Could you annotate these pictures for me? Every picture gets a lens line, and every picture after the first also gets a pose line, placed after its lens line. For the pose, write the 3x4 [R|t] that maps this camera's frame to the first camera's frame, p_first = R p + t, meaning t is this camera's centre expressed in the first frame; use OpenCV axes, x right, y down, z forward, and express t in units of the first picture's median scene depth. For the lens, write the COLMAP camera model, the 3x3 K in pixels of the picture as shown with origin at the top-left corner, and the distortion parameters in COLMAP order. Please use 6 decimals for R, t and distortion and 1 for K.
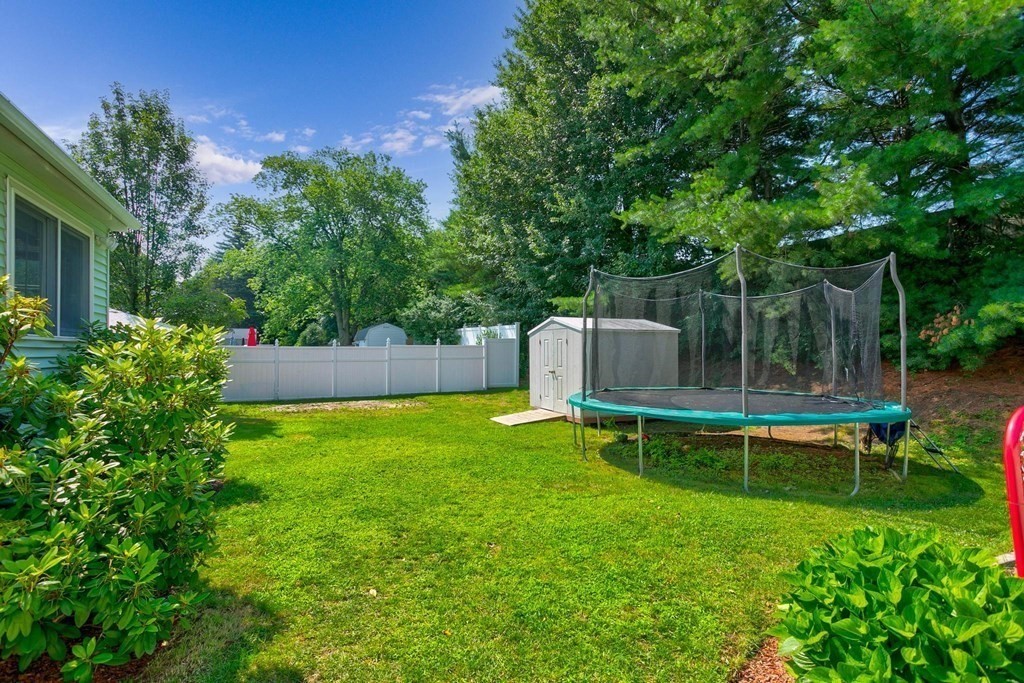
lens RADIAL K [[511.9, 0, 510.0], [0, 511.9, 363.7], [0, 0, 1]] dist [-0.066140, 0.064993]
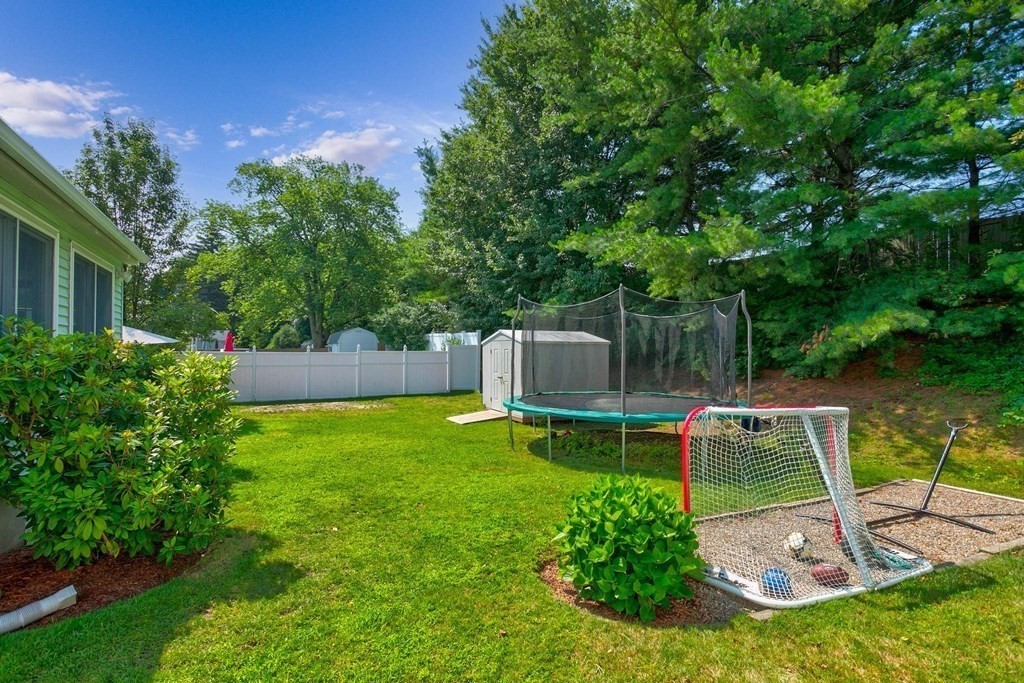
lens RADIAL K [[511.9, 0, 510.0], [0, 511.9, 363.7], [0, 0, 1]] dist [-0.066140, 0.064993]
pose [[0.998877, 0.003874, 0.047228, 0.035935], [-0.003791, 0.999991, -0.001850, -0.009365], [-0.047235, 0.001669, 0.998882, -0.108801]]
